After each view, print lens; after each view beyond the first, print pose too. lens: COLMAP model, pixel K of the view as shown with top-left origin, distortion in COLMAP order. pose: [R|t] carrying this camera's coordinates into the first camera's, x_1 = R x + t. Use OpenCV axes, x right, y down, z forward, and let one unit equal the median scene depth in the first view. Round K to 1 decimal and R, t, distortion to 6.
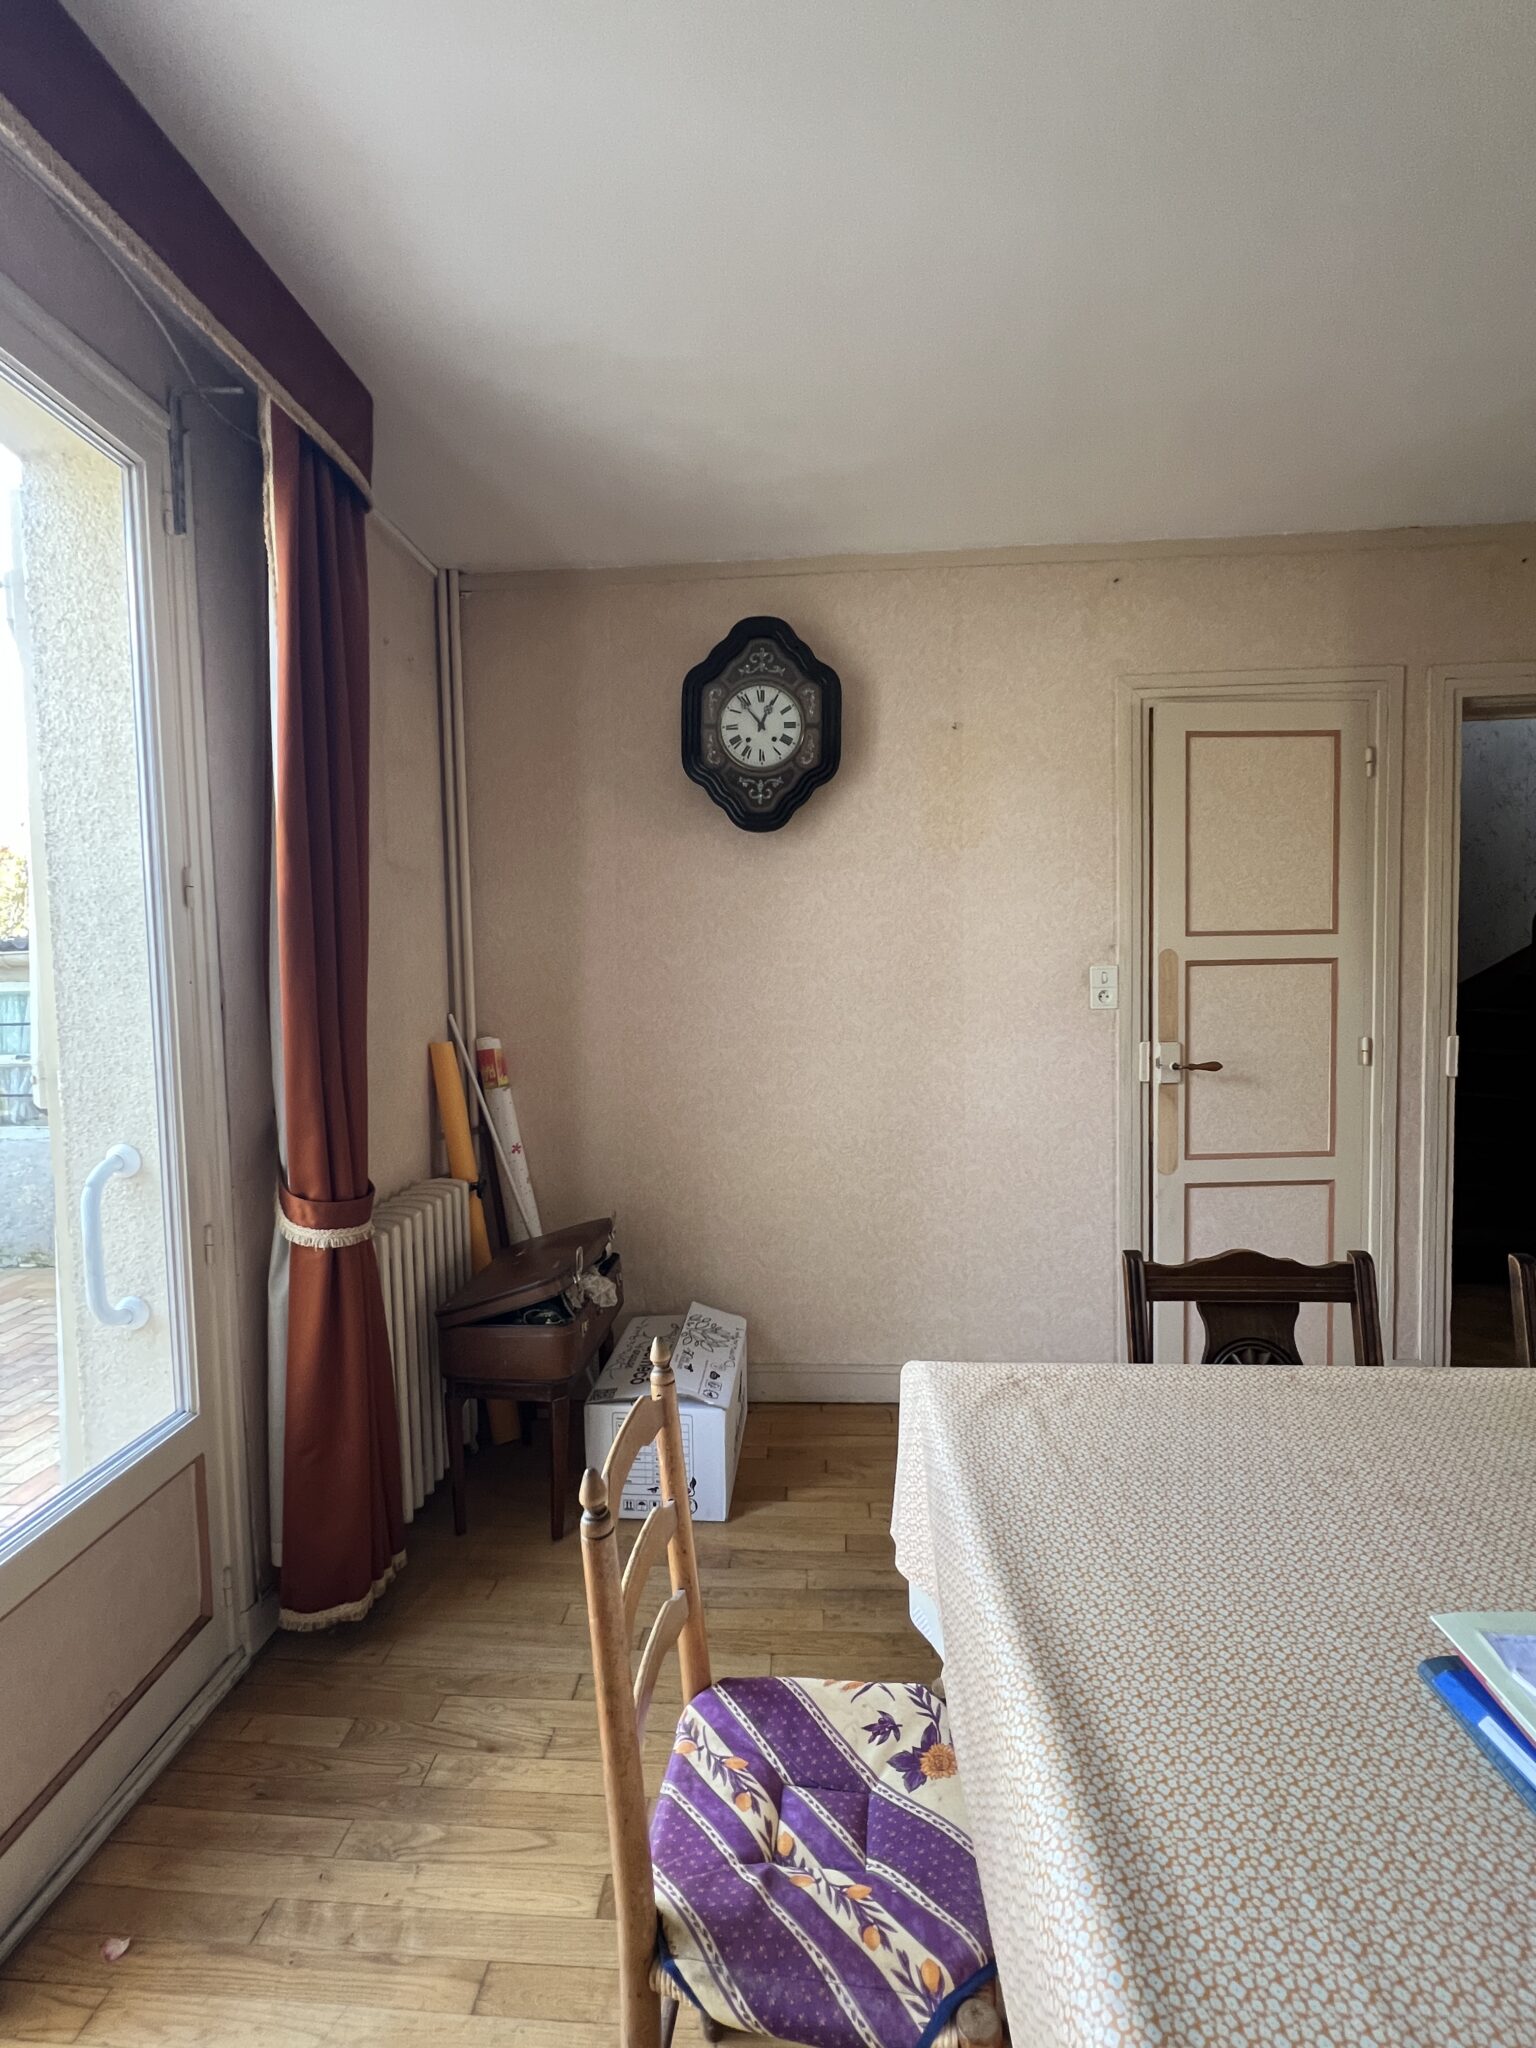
lens RADIAL K [[905.3, 0, 768.5], [0, 905.3, 1015.9], [0, 0, 1]] dist [-0.000254, -0.000336]
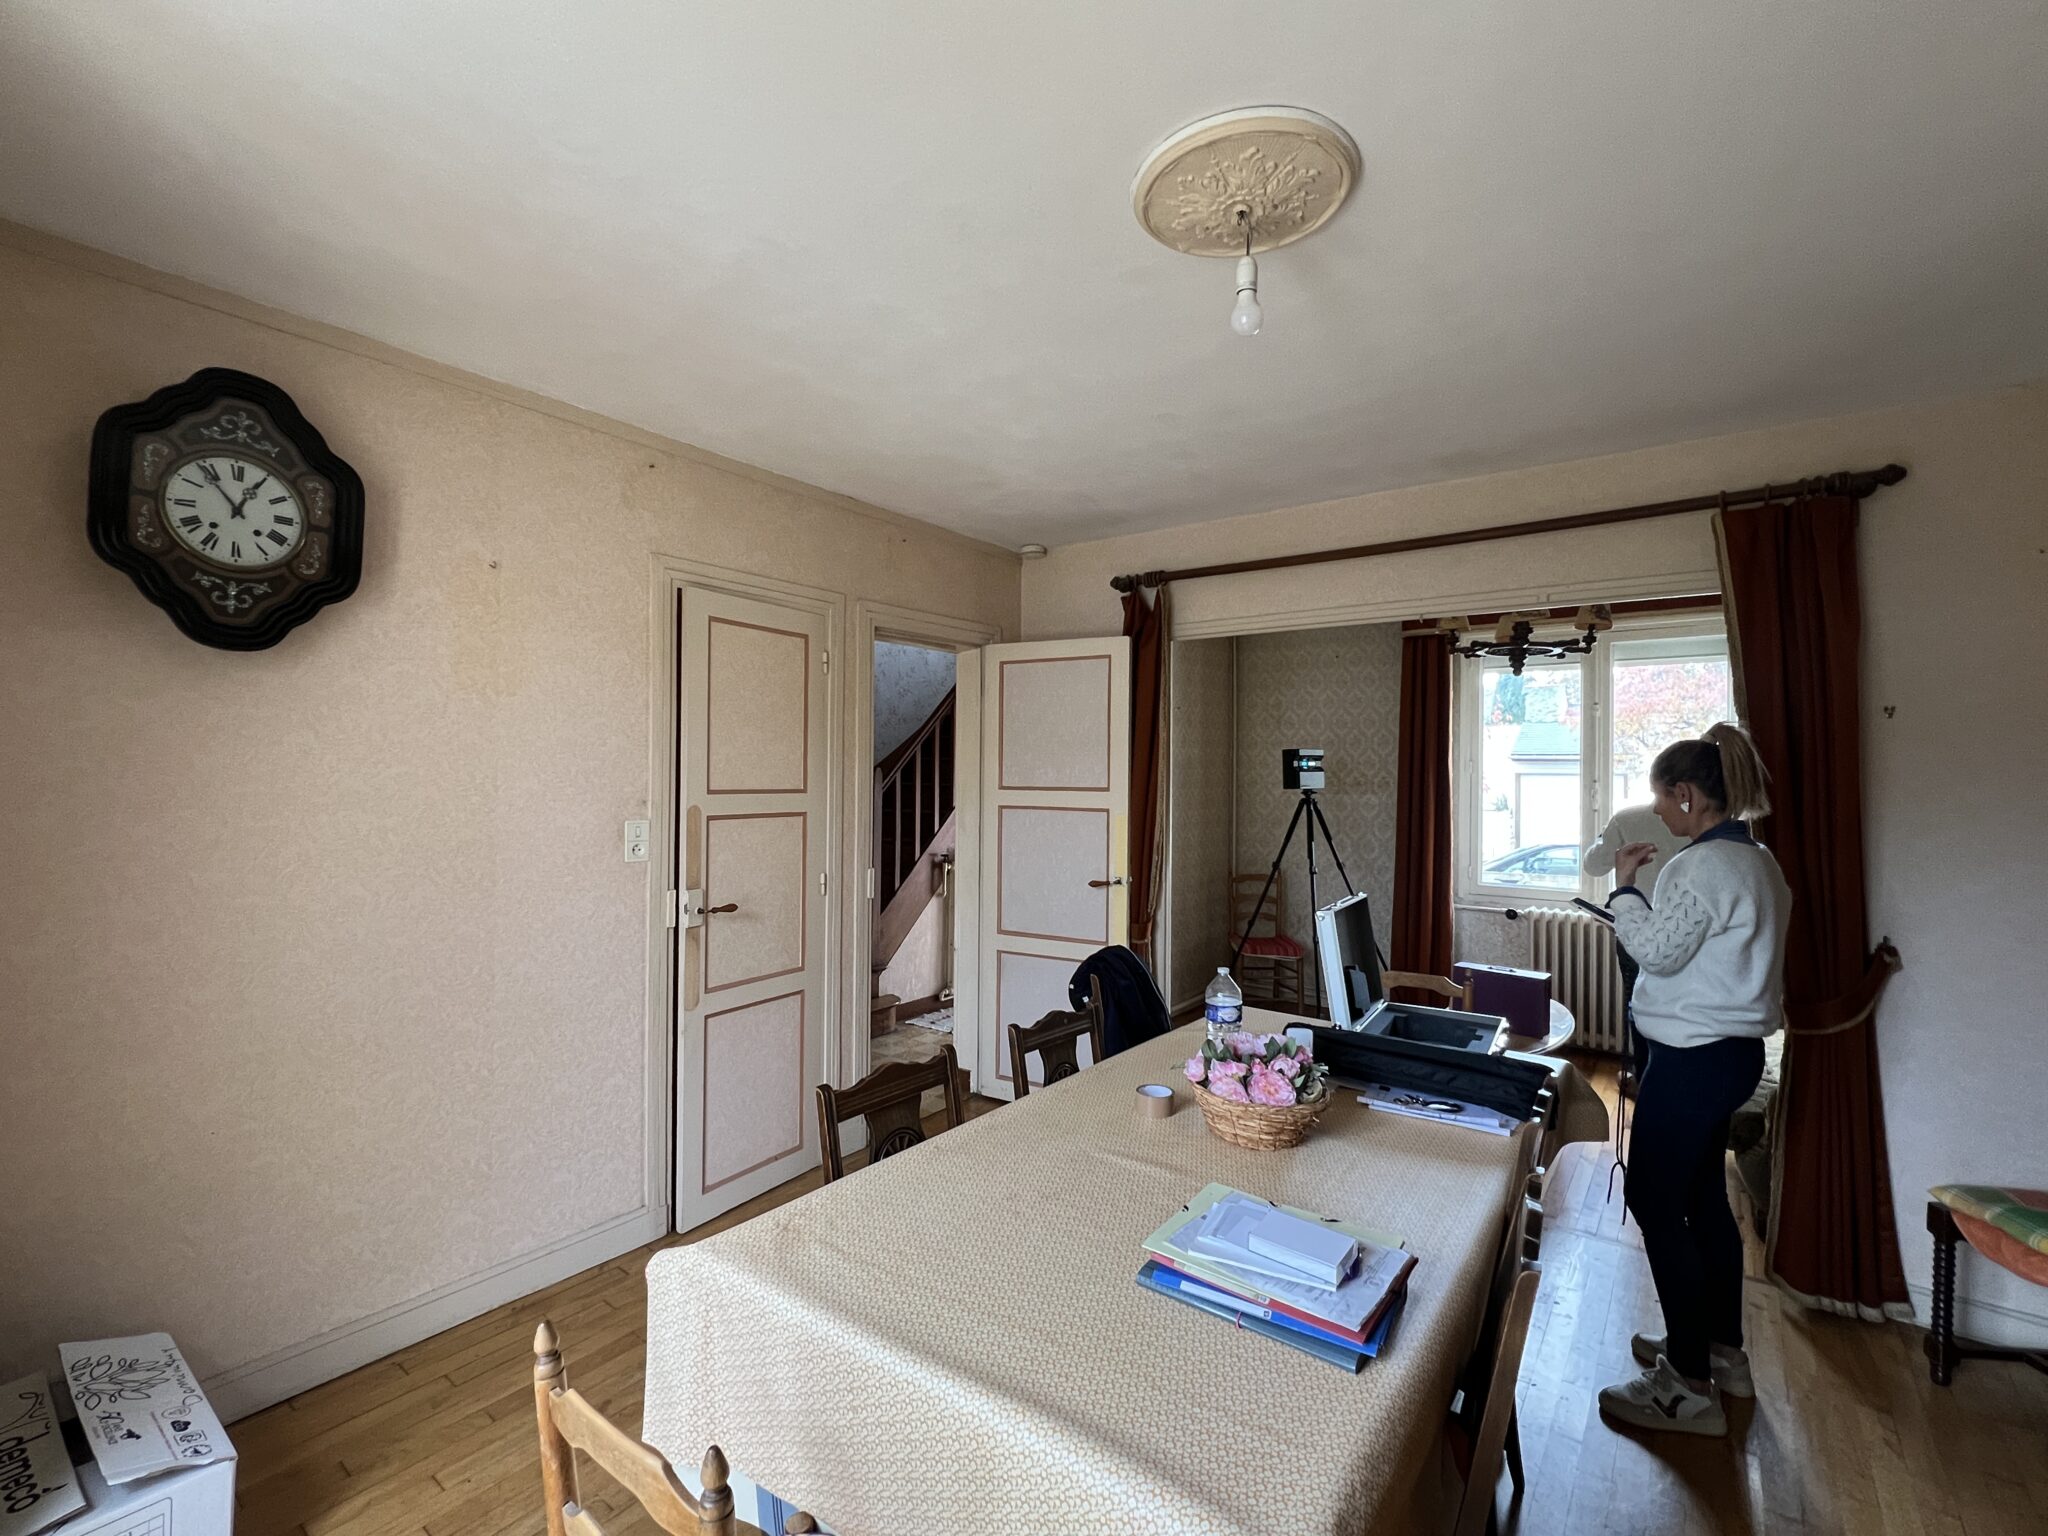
lens RADIAL K [[905.3, 0, 1014.8], [0, 905.3, 769.3], [0, 0, 1]] dist [-0.000254, -0.000336]
pose [[0.561509, 0.031420, 0.826874, -0.259039], [0.020519, 0.998443, -0.051873, -0.052184], [-0.827216, 0.046094, 0.559990, 0.047670]]
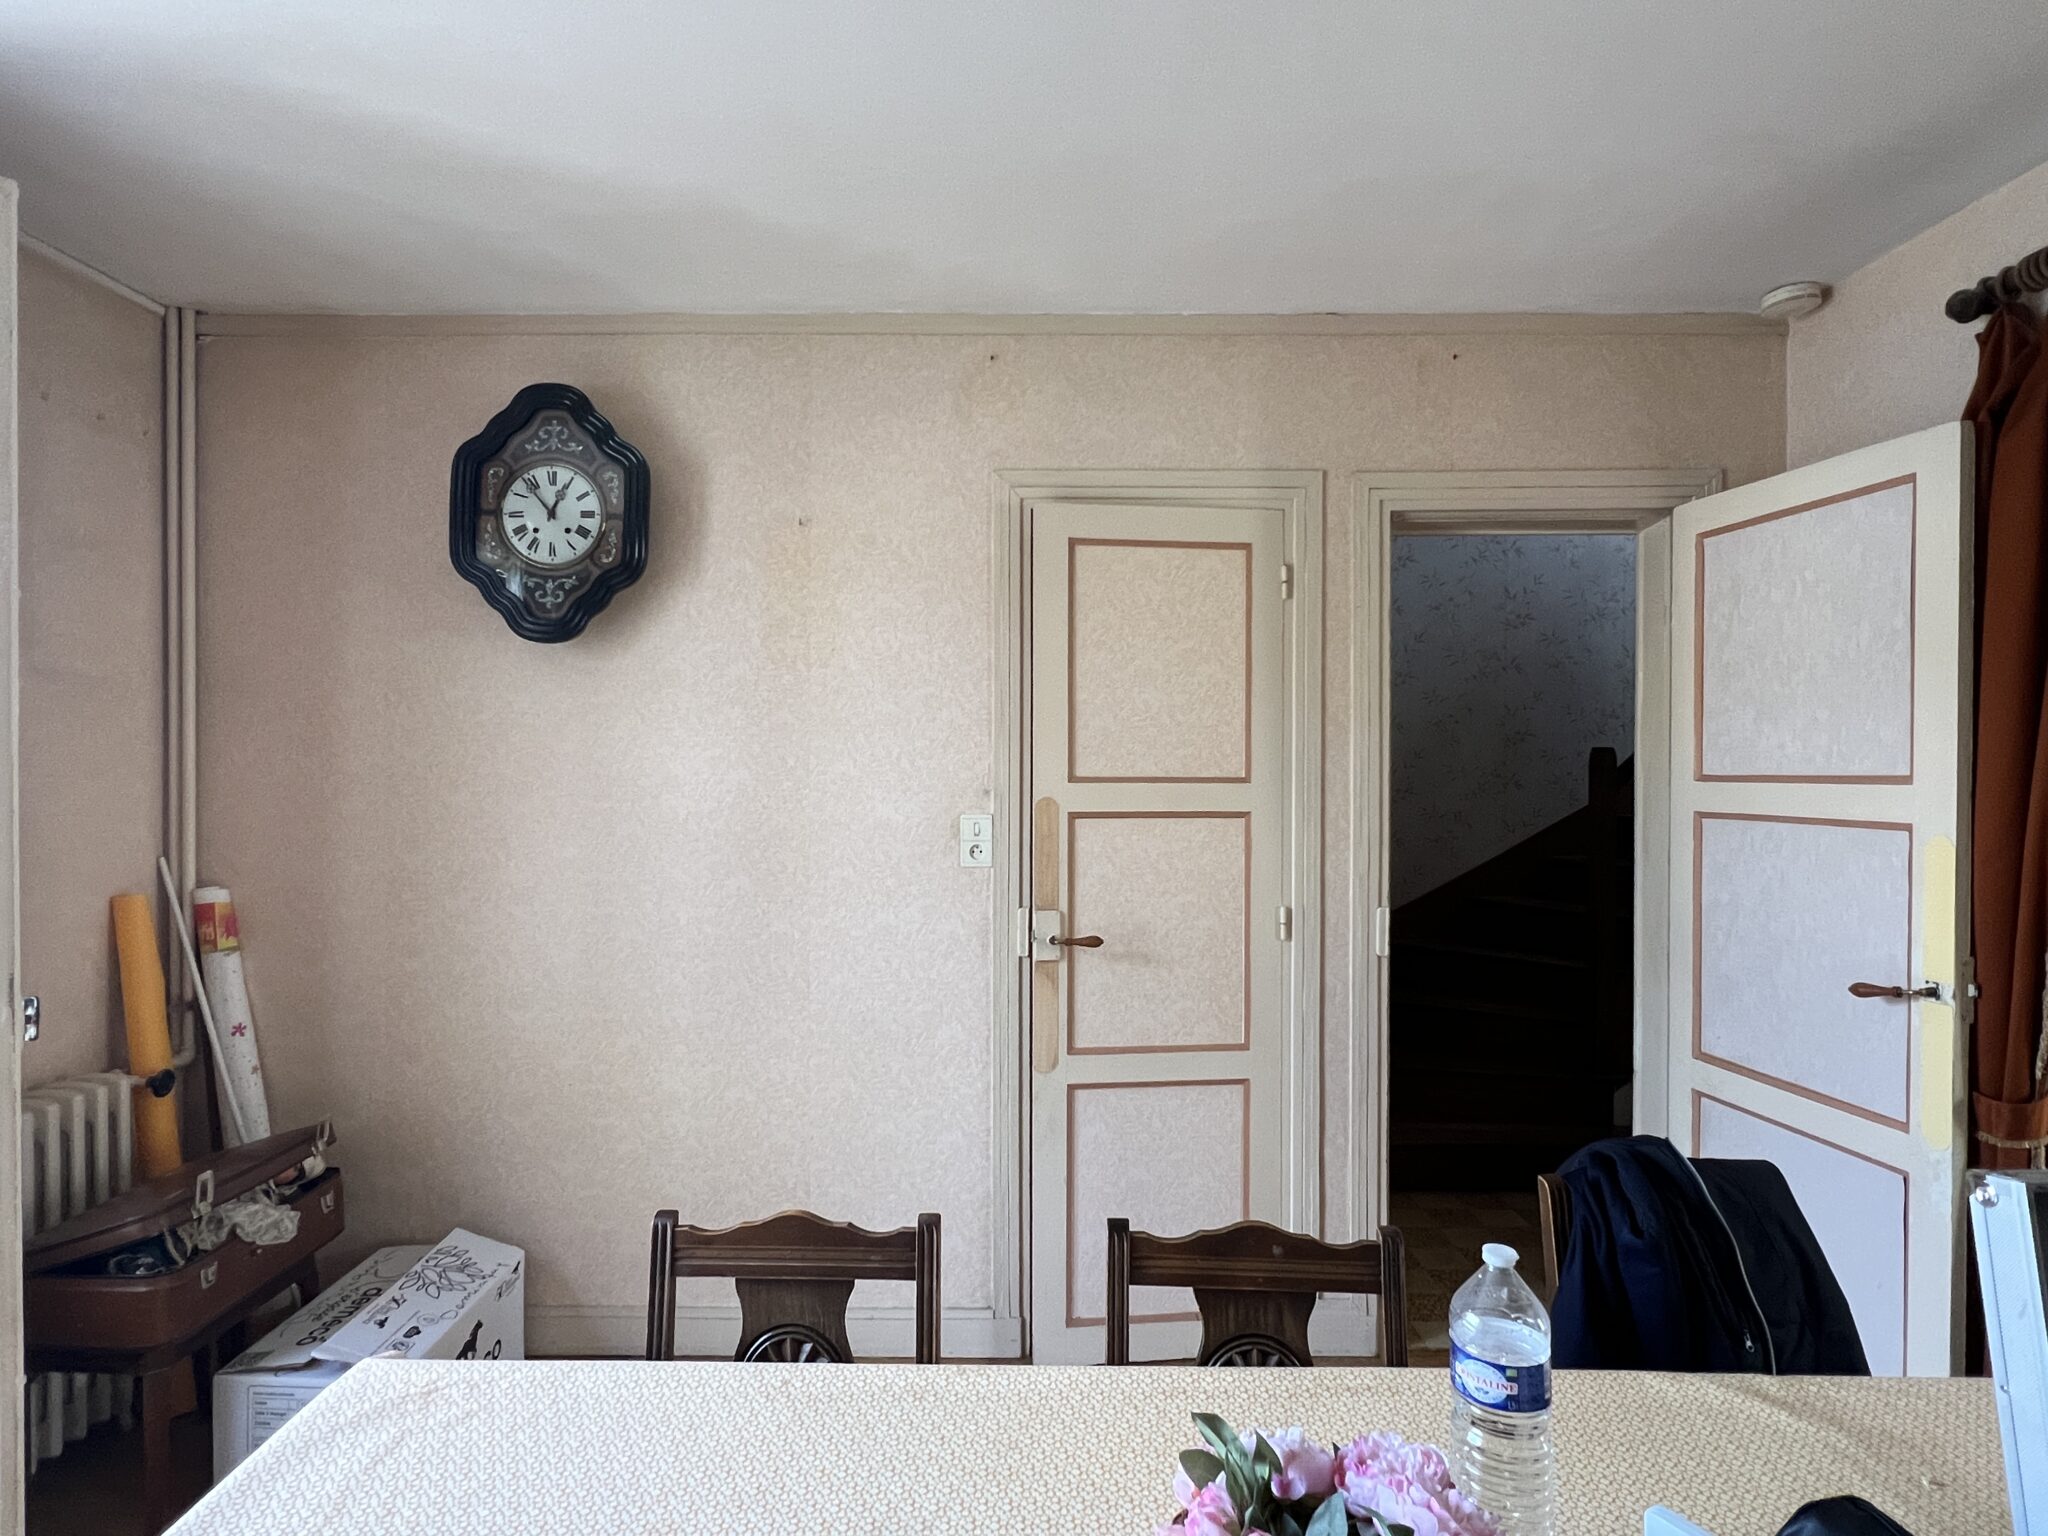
lens RADIAL K [[1097.4, 0, 1008.0], [0, 1097.4, 775.6], [0, 0, 1]] dist [-0.003738, 0.003365]
pose [[0.998218, 0.022359, 0.055331, 0.349522], [-0.019890, 0.998799, -0.044778, -0.047883], [-0.056266, 0.043598, 0.997463, -0.000382]]
